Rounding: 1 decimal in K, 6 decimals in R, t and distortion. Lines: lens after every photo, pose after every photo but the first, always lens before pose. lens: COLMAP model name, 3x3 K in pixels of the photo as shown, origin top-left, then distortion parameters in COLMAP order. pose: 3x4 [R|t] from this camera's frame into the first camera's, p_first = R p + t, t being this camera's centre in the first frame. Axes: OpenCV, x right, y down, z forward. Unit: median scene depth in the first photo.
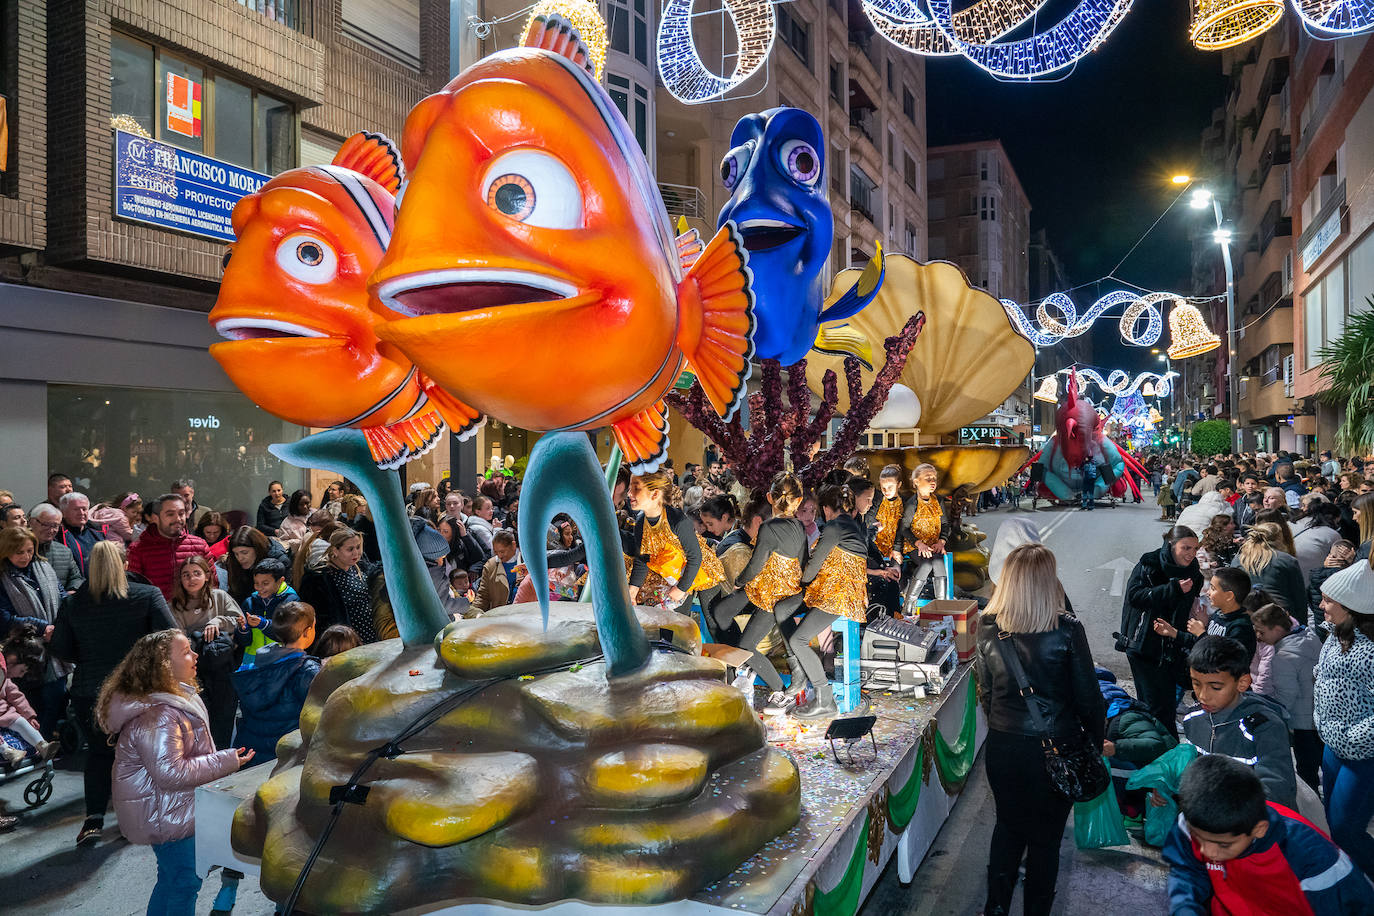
lens RADIAL K [[958.3, 0, 654.2], [0, 958.3, 455.5], [0, 0, 1]] dist [-0.023256, 0.001877]
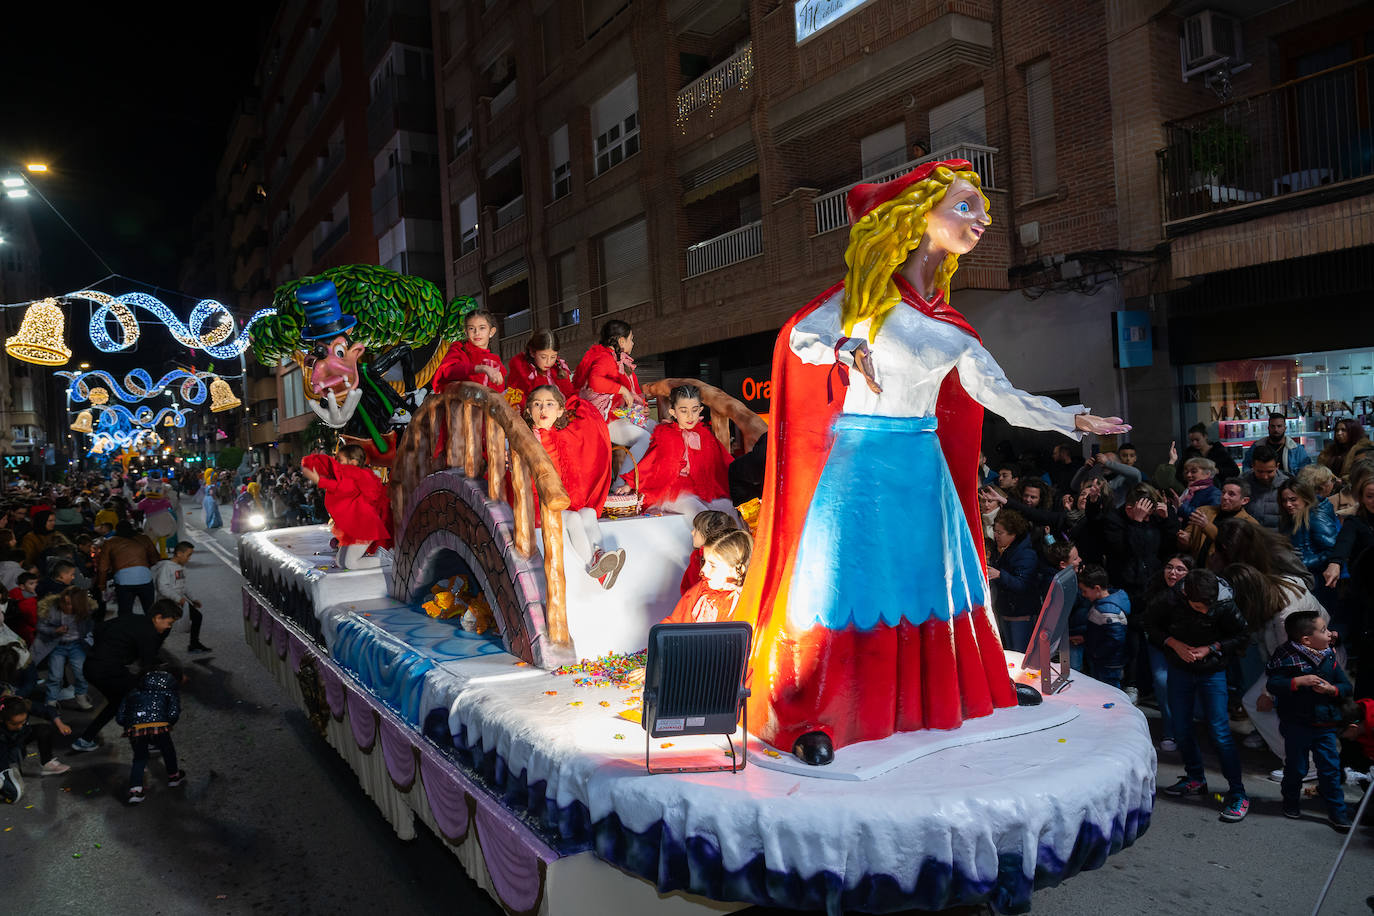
lens RADIAL K [[1039.0, 0, 687.0], [0, 1039.0, 458.0], [0, 0, 1]] dist [-0.004452, -0.000428]
pose [[0.553873, -0.035723, 0.831835, -0.464856], [0.050686, 0.998673, 0.009140, 0.003335], [-0.831057, 0.037100, 0.554948, -0.630900]]
